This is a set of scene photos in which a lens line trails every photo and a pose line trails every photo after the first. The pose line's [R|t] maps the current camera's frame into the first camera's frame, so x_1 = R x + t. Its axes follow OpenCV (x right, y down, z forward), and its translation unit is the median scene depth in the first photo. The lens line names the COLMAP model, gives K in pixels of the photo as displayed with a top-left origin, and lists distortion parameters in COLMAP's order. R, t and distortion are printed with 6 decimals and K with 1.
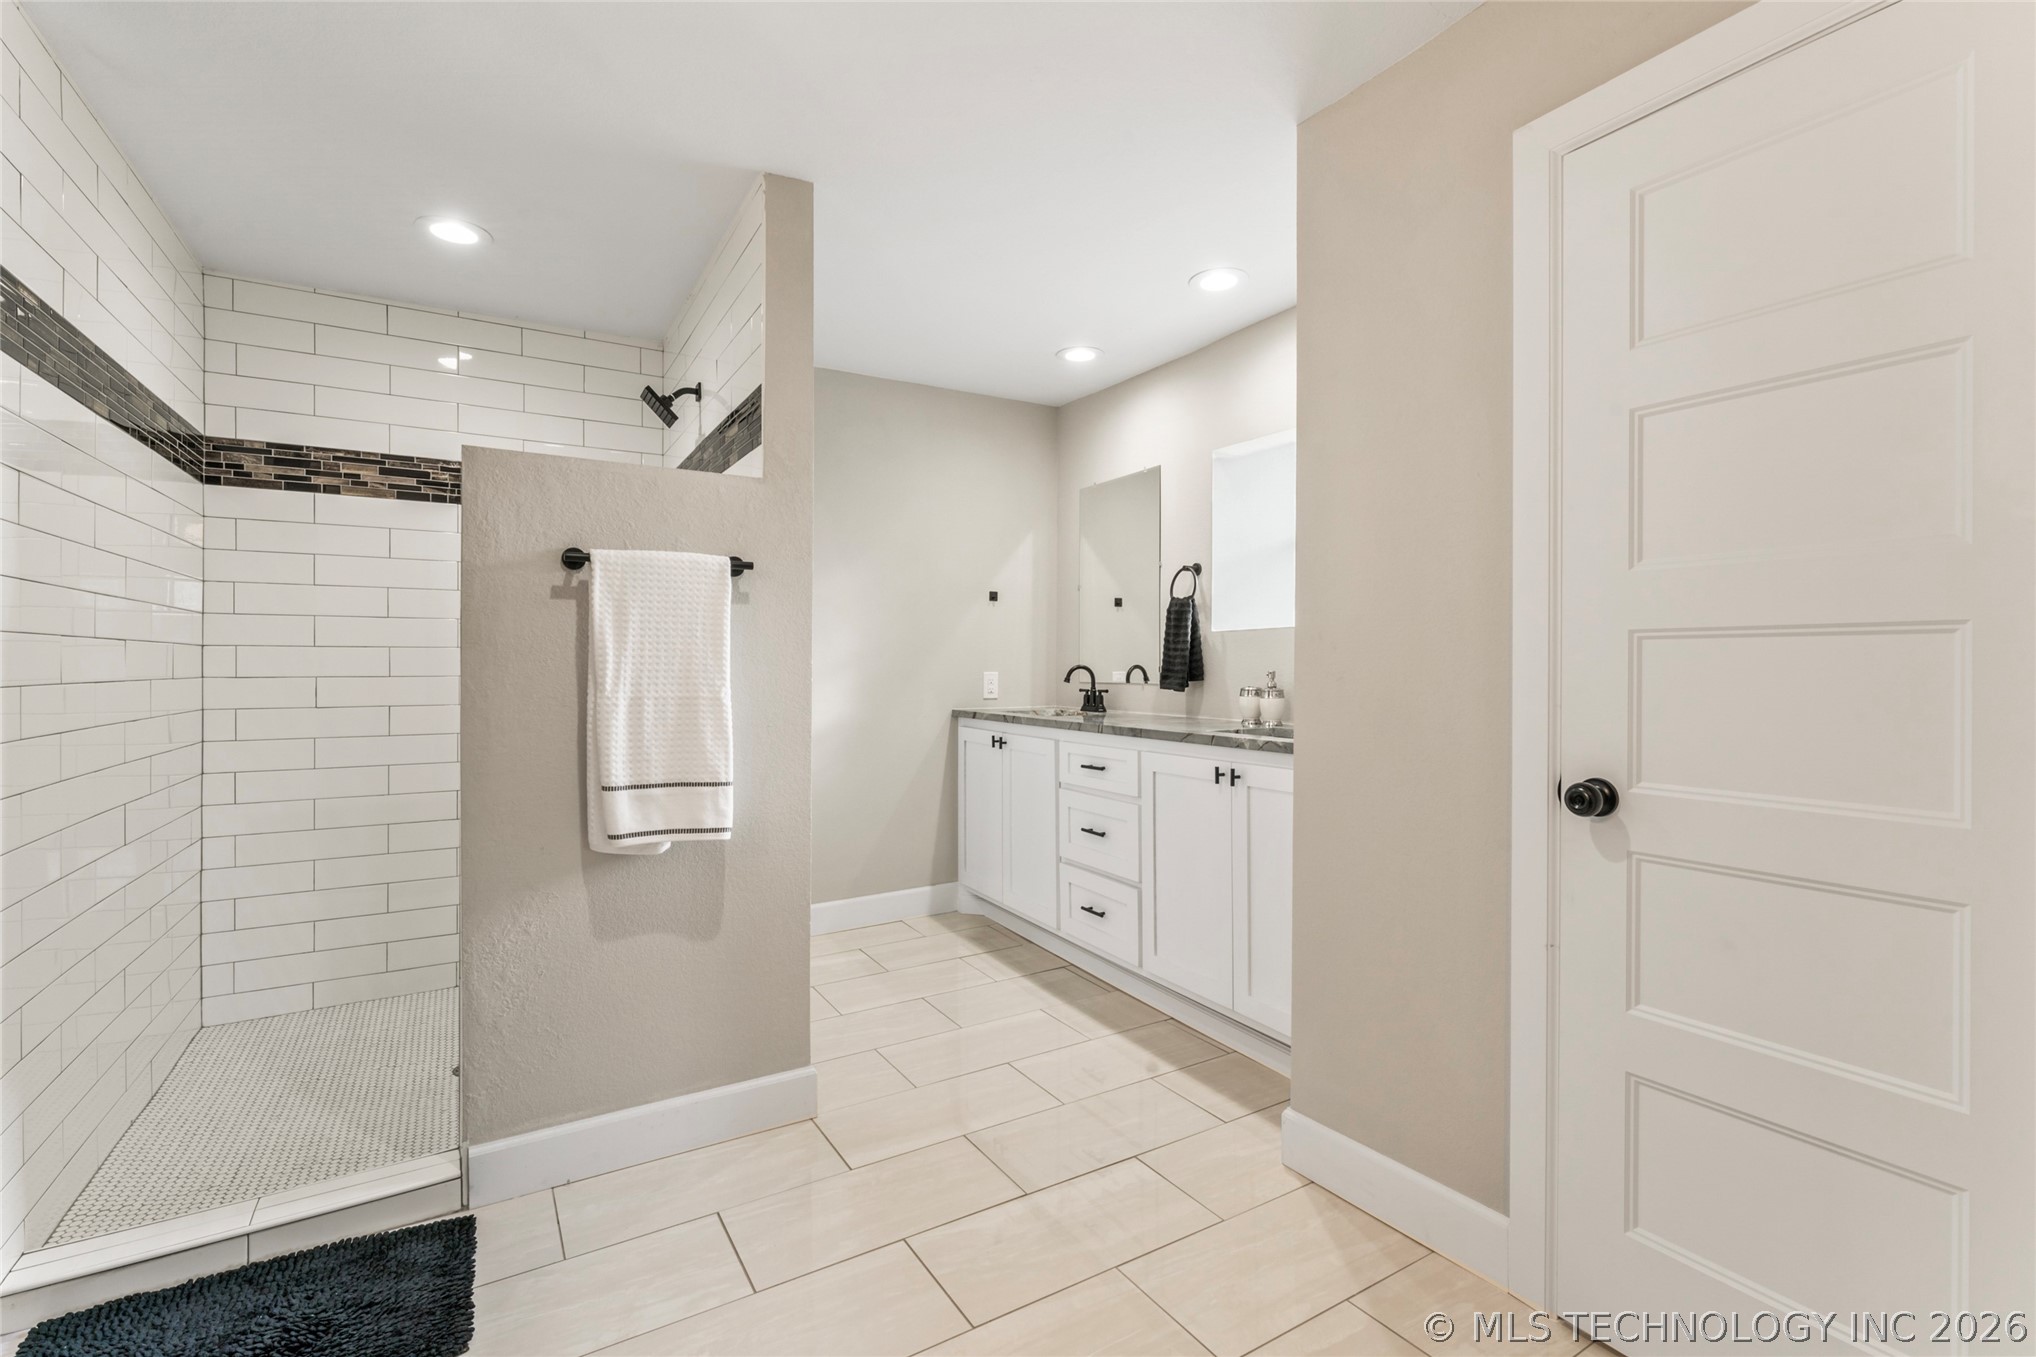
lens RADIAL K [[913.9, 0, 1024.2], [0, 913.9, 669.1], [0, 0, 1]] dist [-0.004212, -0.000121]
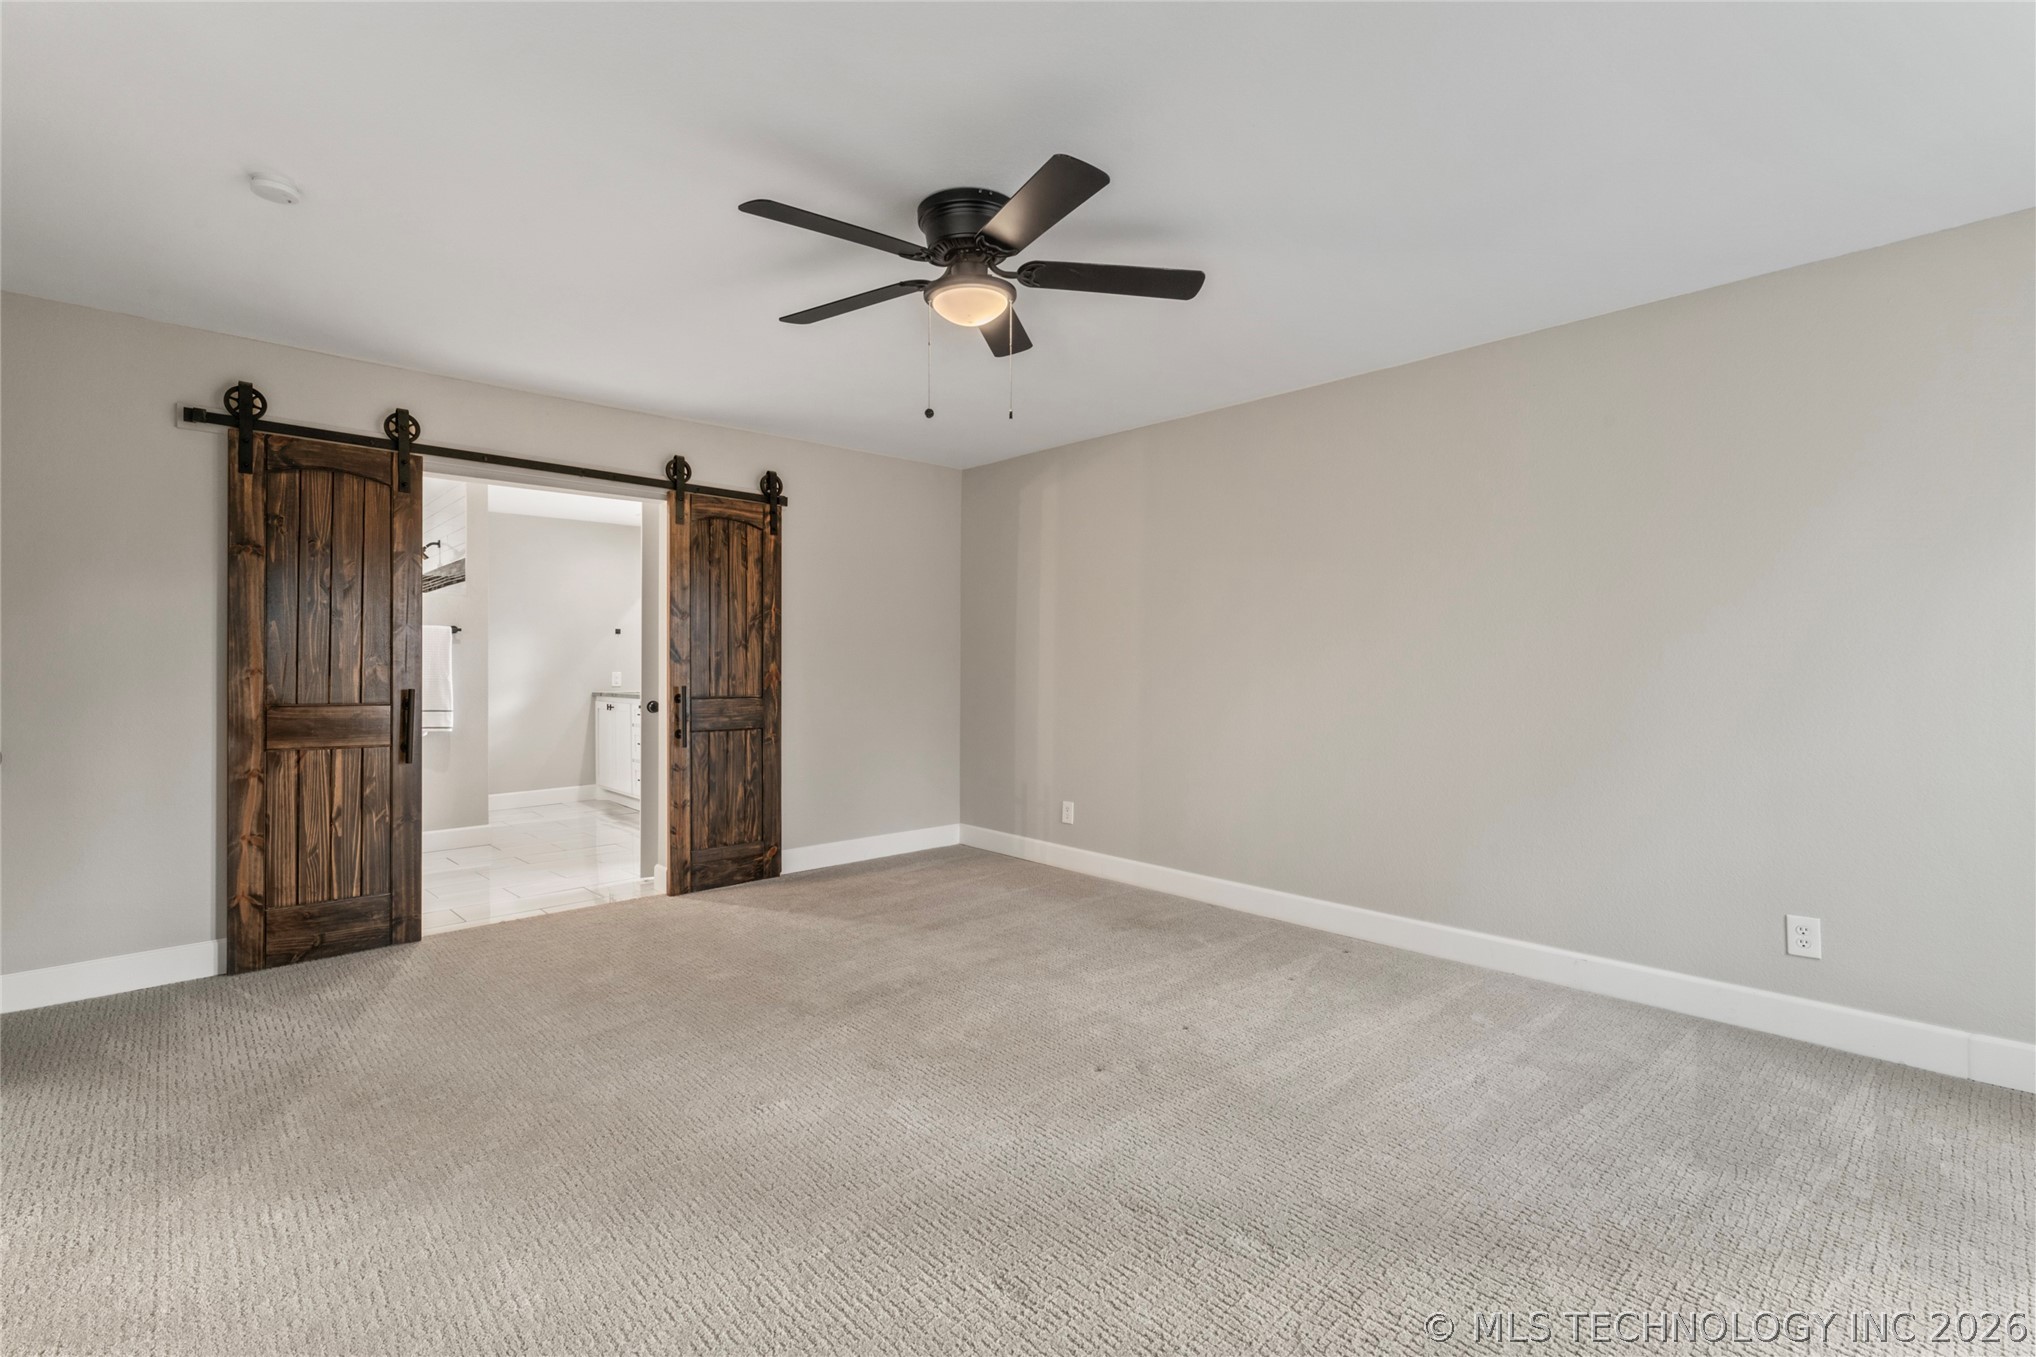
lens RADIAL K [[913.9, 0, 1011.7], [0, 913.9, 678.4], [0, 0, 1]] dist [-0.004212, -0.000121]
pose [[0.979190, -0.007256, 0.202815, 0.425318], [0.007133, 0.999974, 0.001334, 0.021091], [-0.202819, 0.000141, 0.979216, -1.117491]]
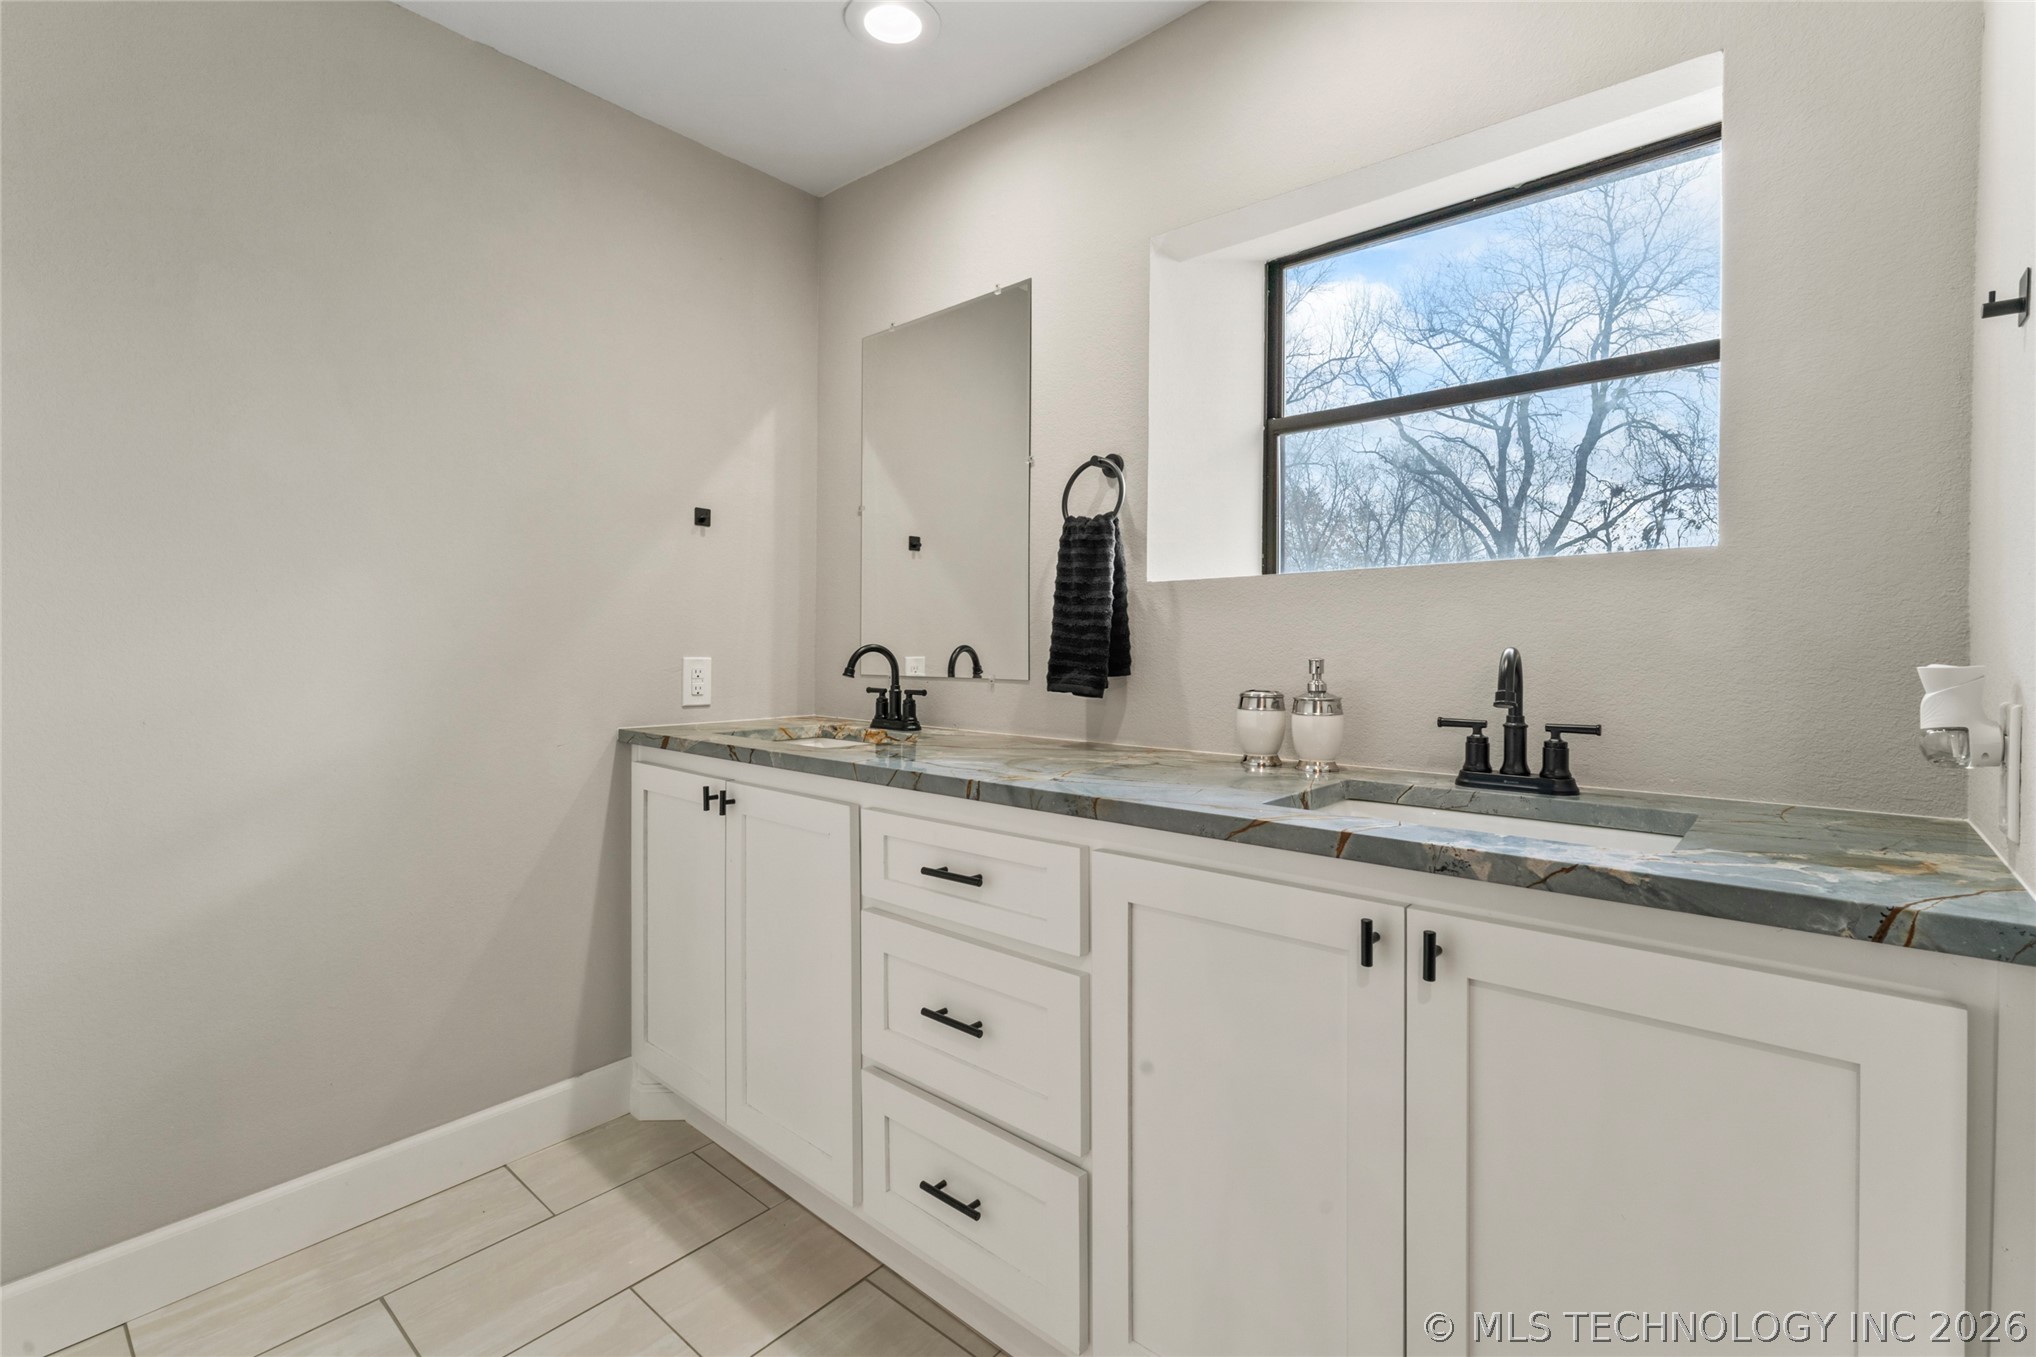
lens RADIAL K [[913.9, 0, 1004.1], [0, 913.9, 655.0], [0, 0, 1]] dist [-0.004212, -0.000121]
pose [[0.953701, 0.004656, 0.300722, -0.029351], [-0.006013, 0.999975, 0.003588, -0.000743], [-0.300698, -0.005230, 0.953705, 0.486137]]
